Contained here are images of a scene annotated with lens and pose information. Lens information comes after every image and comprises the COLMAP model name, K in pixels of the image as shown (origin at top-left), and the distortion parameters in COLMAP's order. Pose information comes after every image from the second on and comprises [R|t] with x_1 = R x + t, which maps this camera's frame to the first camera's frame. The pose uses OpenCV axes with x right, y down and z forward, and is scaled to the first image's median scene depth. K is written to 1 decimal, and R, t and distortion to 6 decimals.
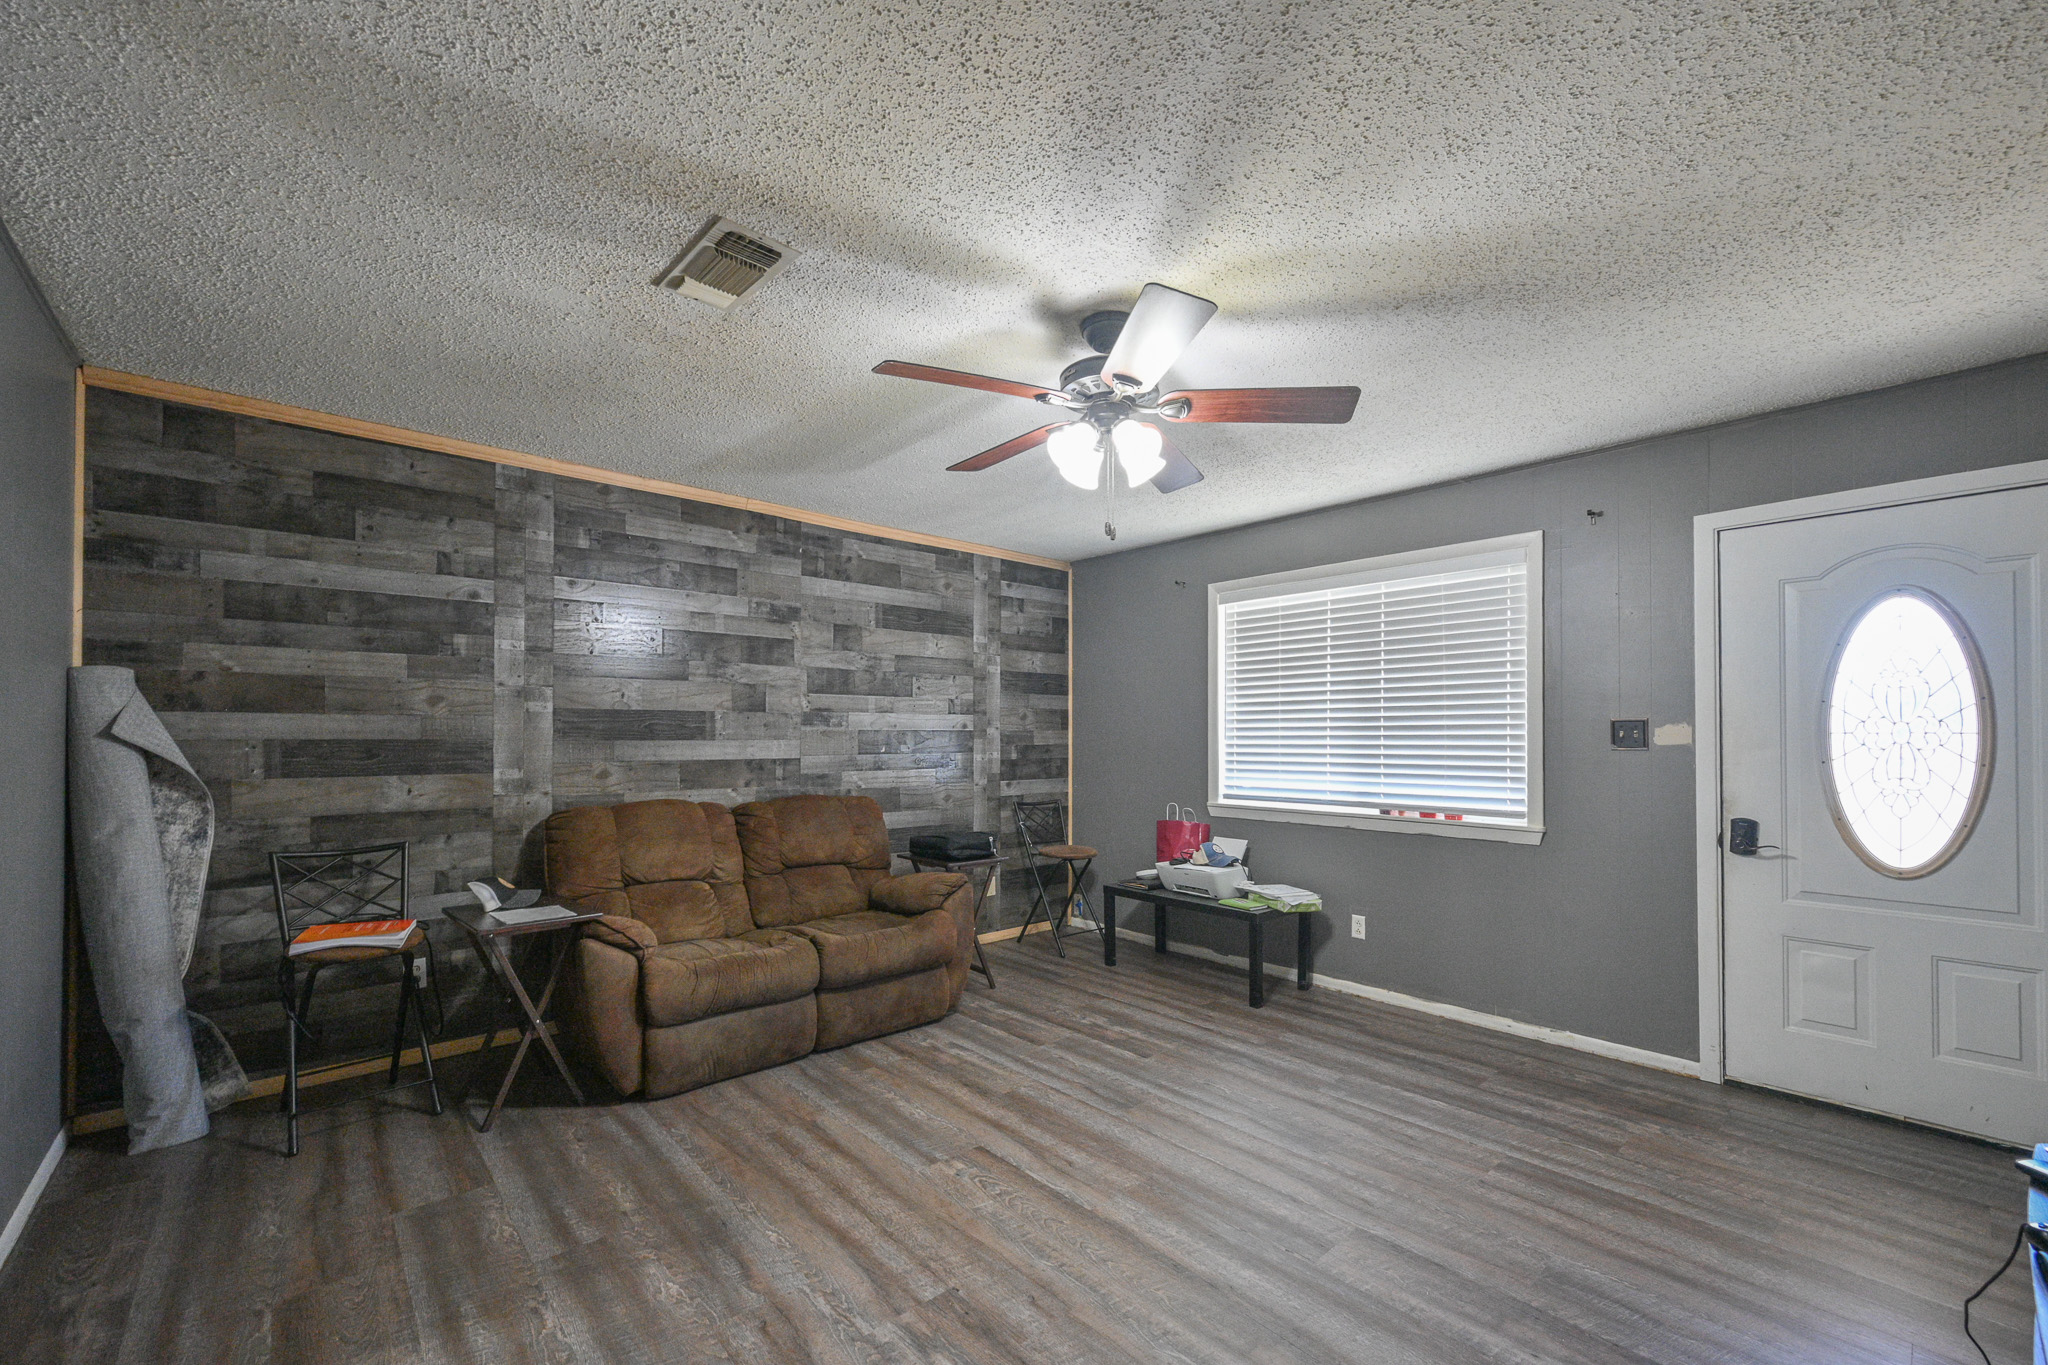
lens RADIAL K [[825.0, 0, 1033.7], [0, 825.0, 728.6], [0, 0, 1]] dist [-0.000628, -0.000126]
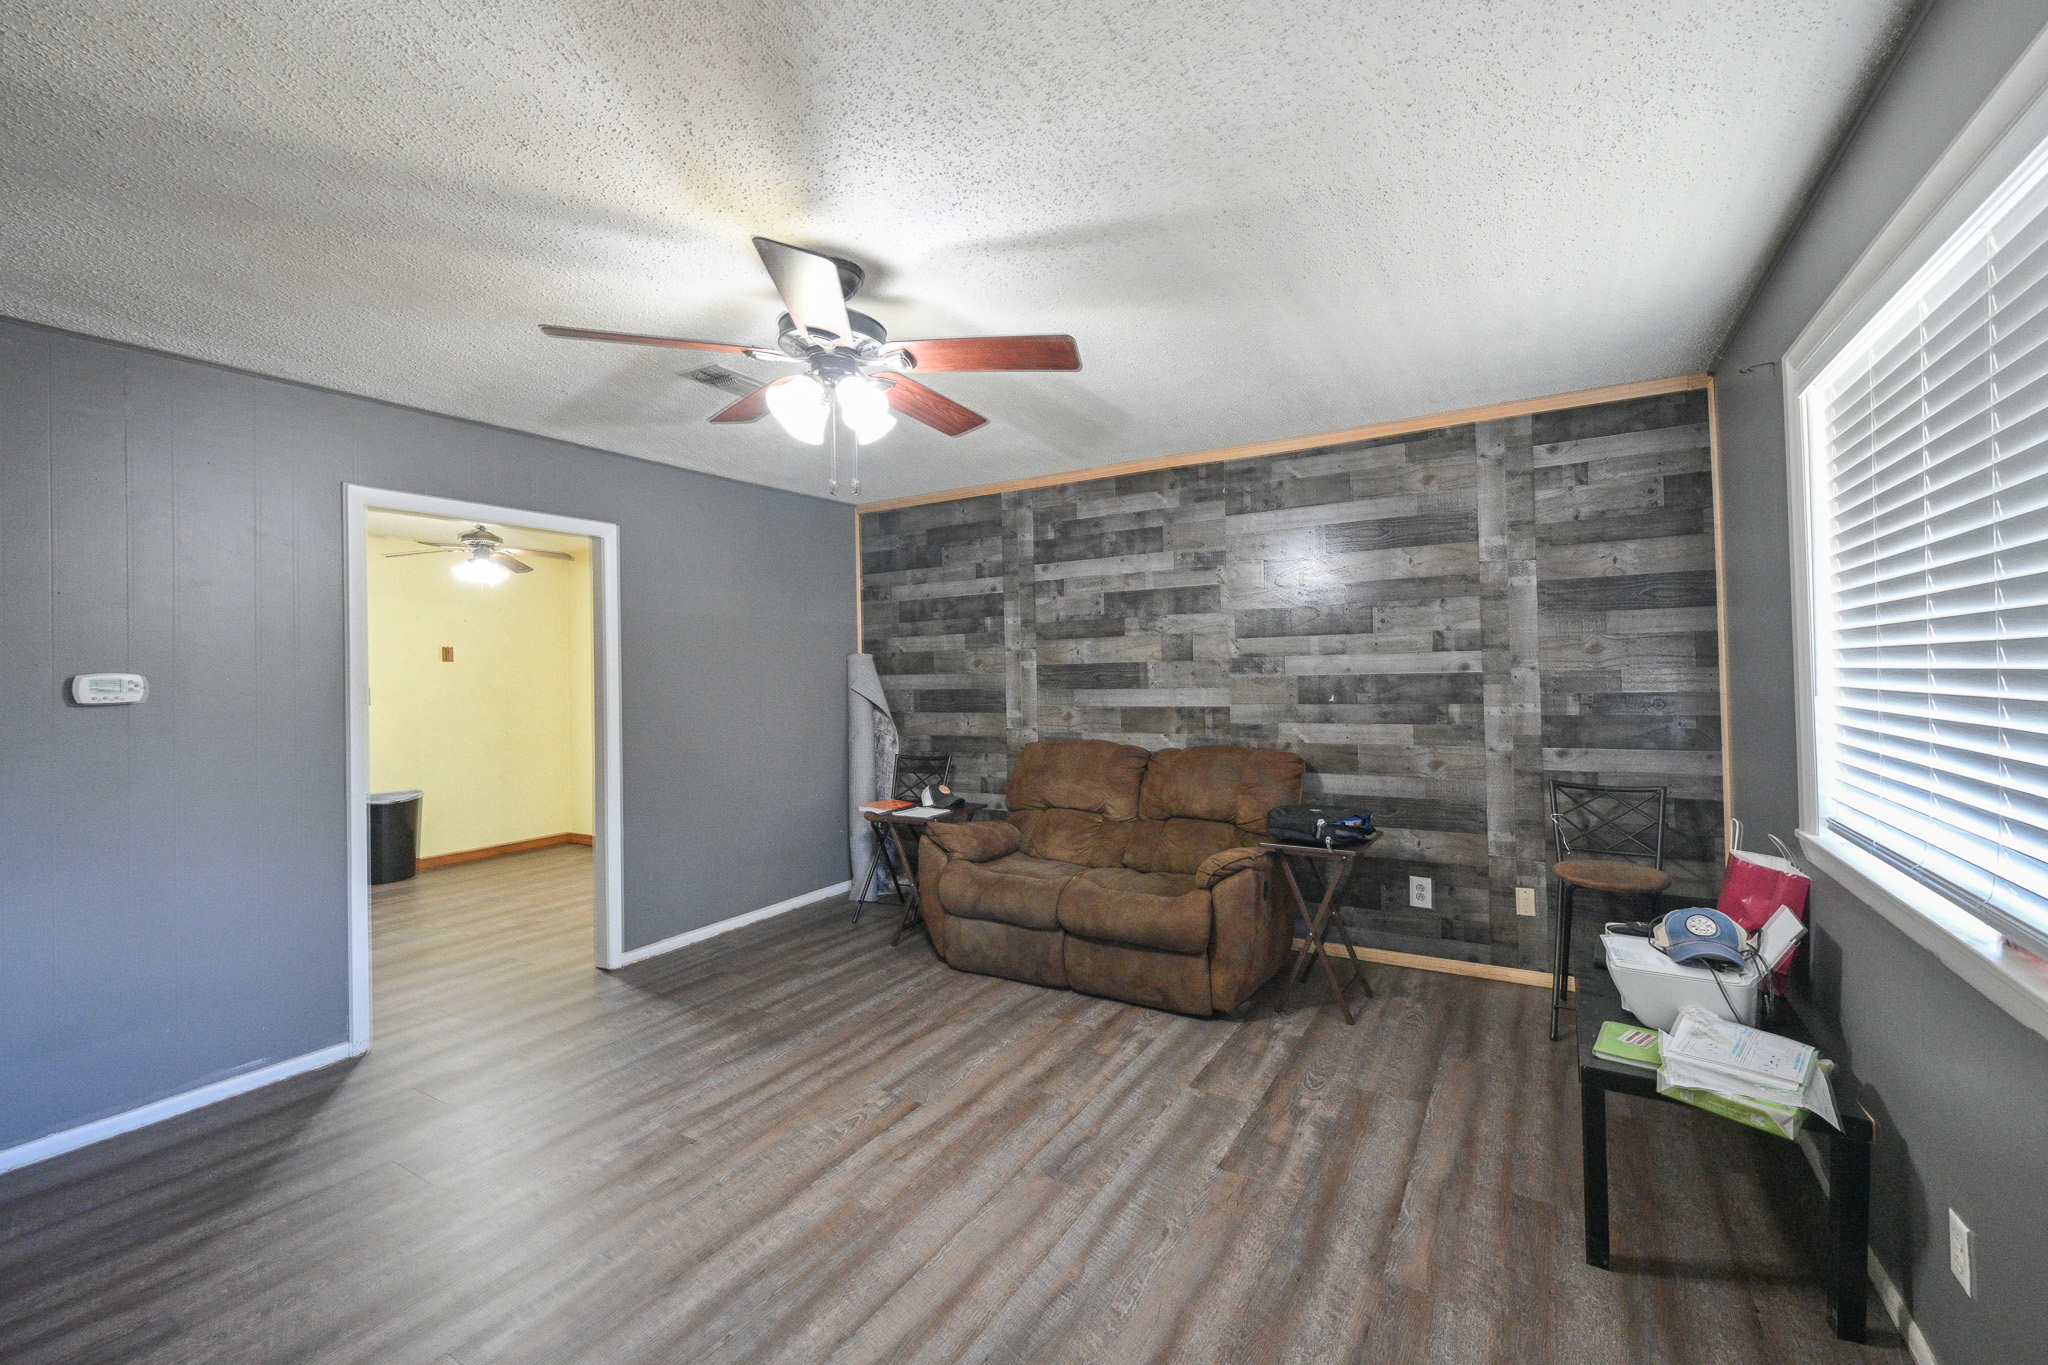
lens RADIAL K [[838.3, 0, 1059.7], [0, 838.3, 659.4], [0, 0, 1]] dist [-0.000537, -0.000005]
pose [[0.305869, -0.021151, -0.951839, 0.680742], [0.030865, 0.999448, -0.012291, -0.015850], [0.951573, -0.025619, 0.306353, 0.597041]]
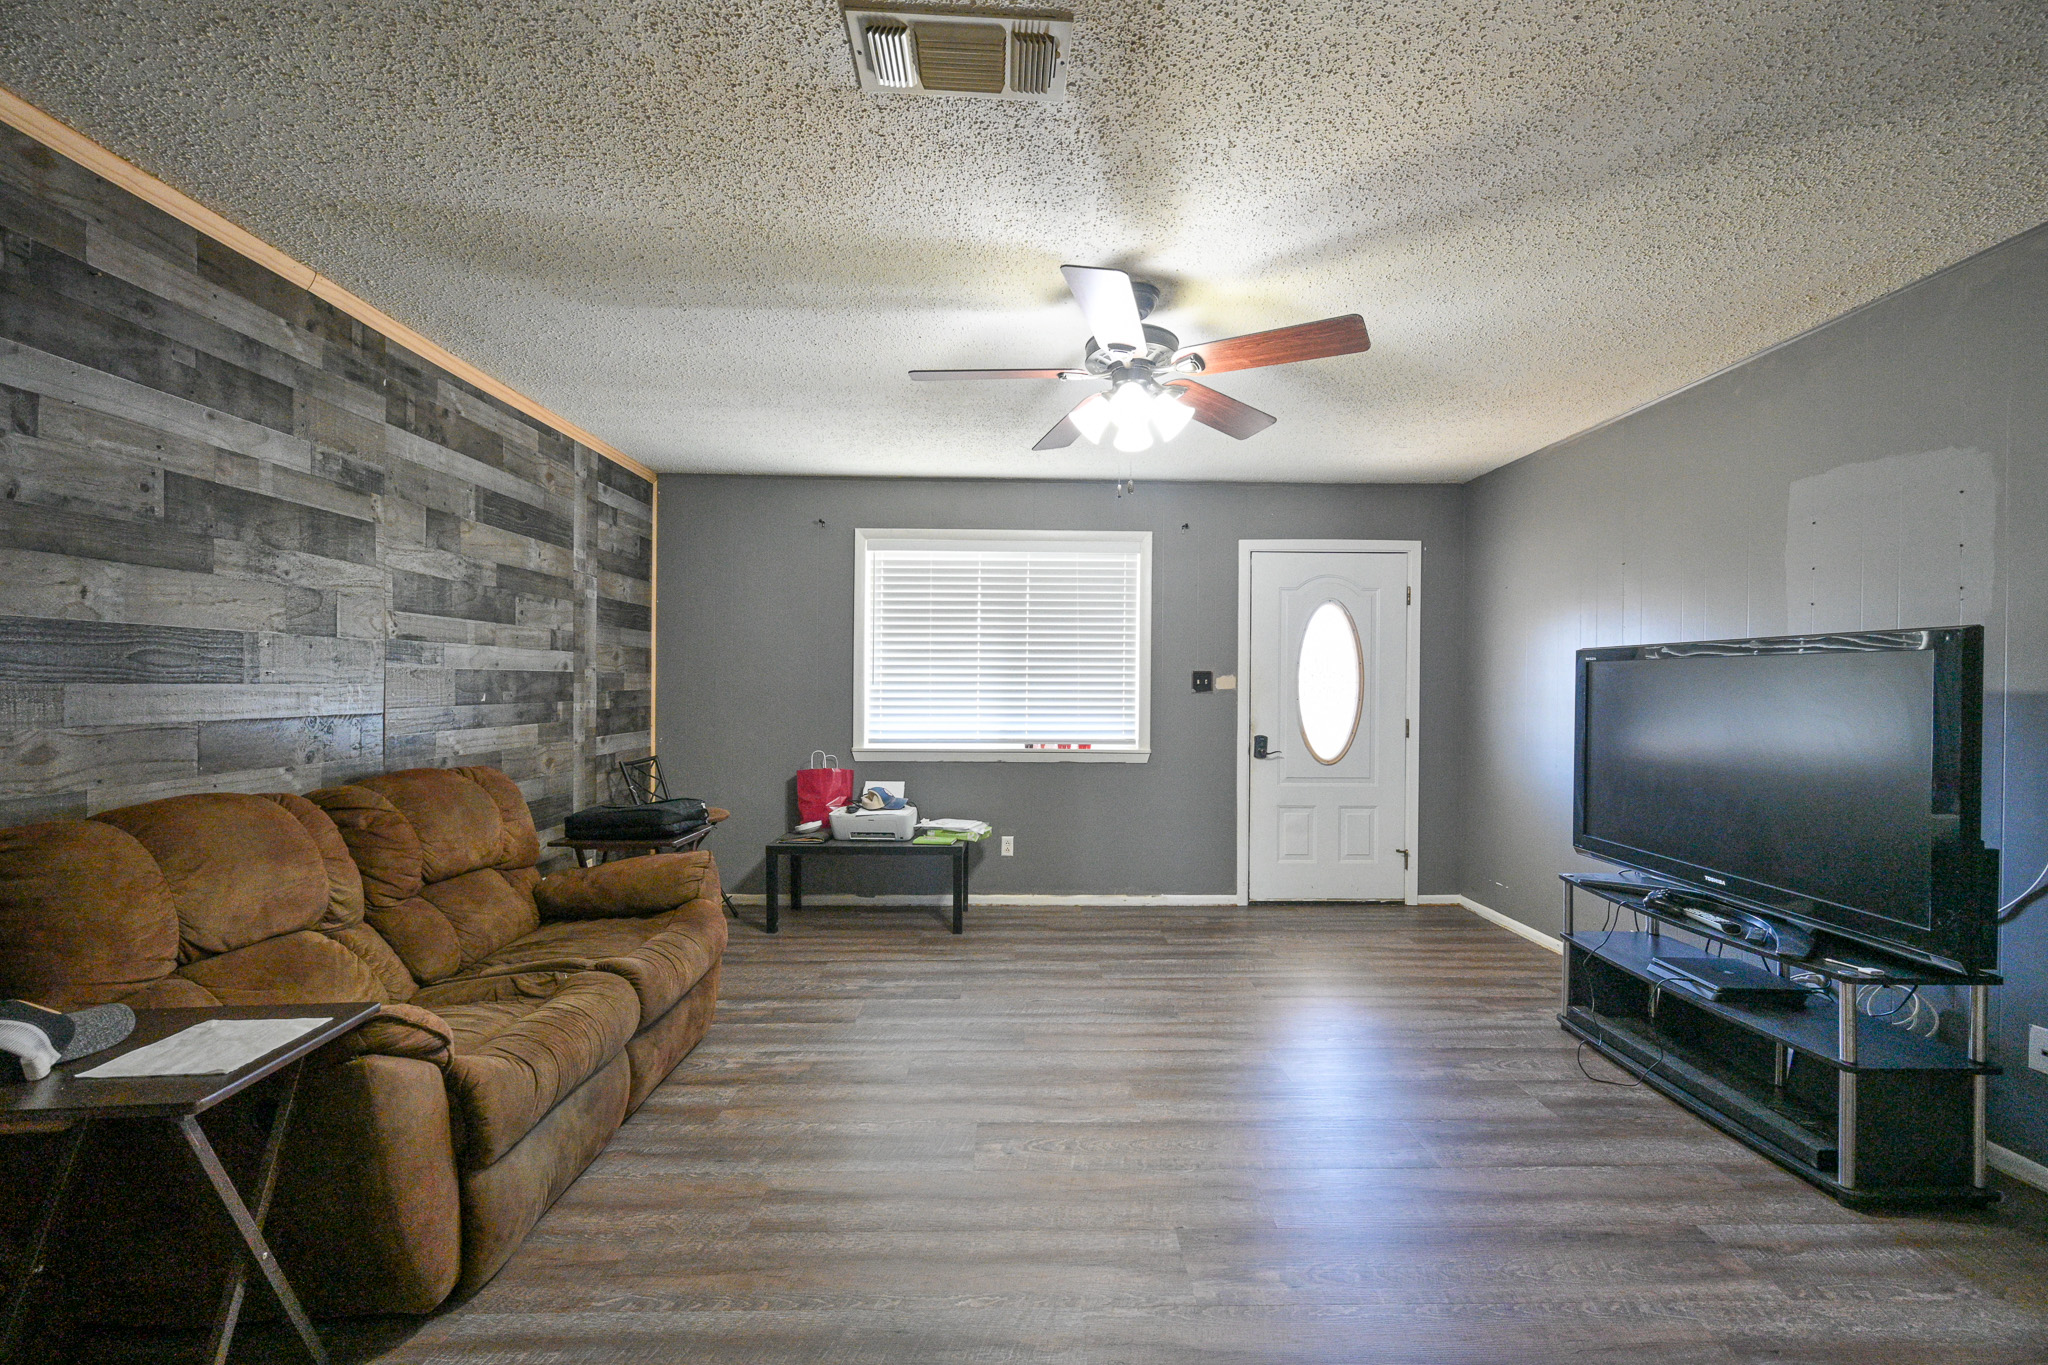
lens RADIAL K [[809.4, 0, 1027.1], [0, 809.4, 689.4], [0, 0, 1]] dist [-0.000393, 0.000156]
pose [[0.655988, -0.001915, 0.754769, -0.497202], [-0.012331, 0.999836, 0.013253, 0.004192], [-0.754671, -0.018001, 0.655856, 0.258275]]
